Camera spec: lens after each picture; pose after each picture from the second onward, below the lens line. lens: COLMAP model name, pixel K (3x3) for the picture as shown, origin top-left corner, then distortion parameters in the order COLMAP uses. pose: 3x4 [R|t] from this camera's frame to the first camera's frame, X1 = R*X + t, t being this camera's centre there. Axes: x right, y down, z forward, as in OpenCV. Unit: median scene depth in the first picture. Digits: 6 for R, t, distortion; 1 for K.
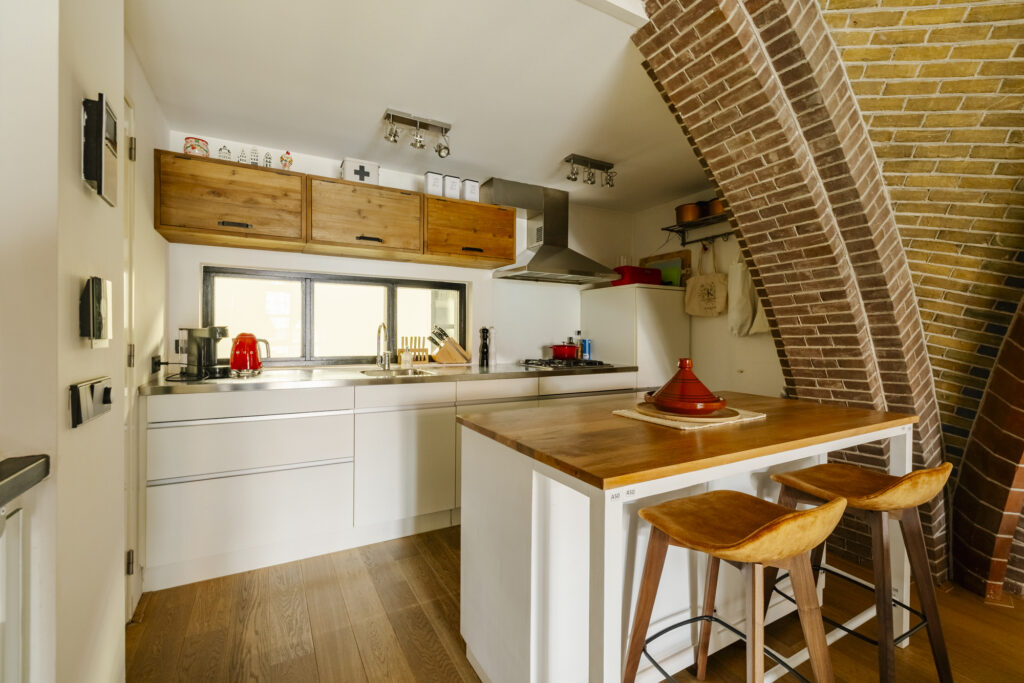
lens RADIAL K [[439.2, 0, 494.3], [0, 439.2, 336.2], [0, 0, 1]] dist [-0.000728, -0.000083]
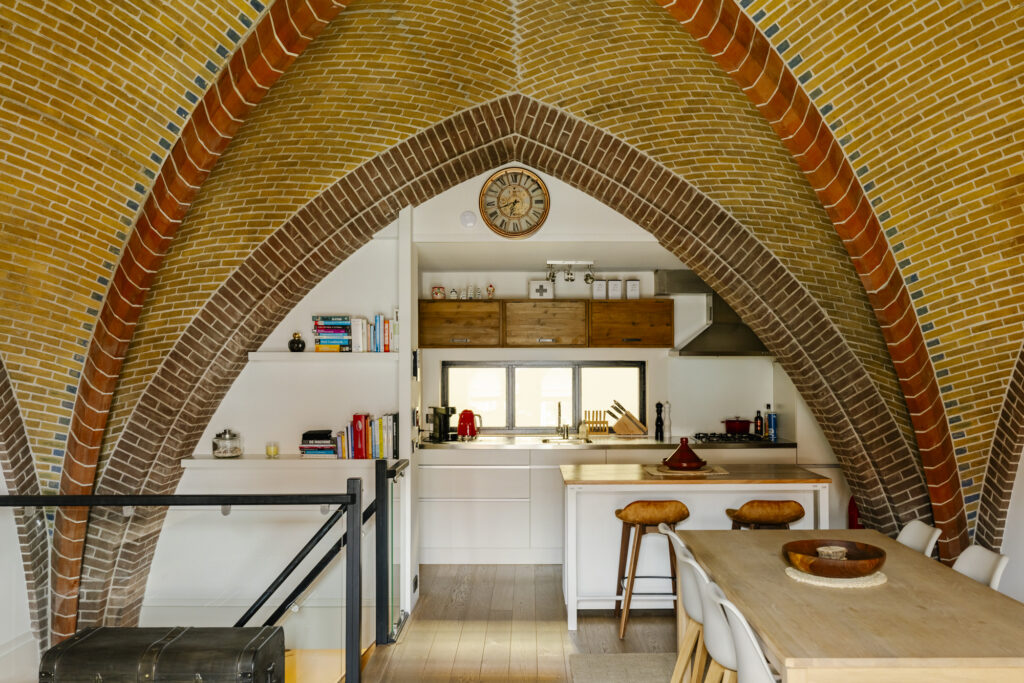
lens RADIAL K [[882.7, 0, 512.0], [0, 882.7, 341.5], [0, 0, 1]] dist [0.003850, -0.001947]
pose [[0.878461, -0.021572, -0.477327, 0.898990], [0.005930, 0.999396, -0.034253, -0.124774], [0.477778, 0.027259, 0.878058, -1.397570]]
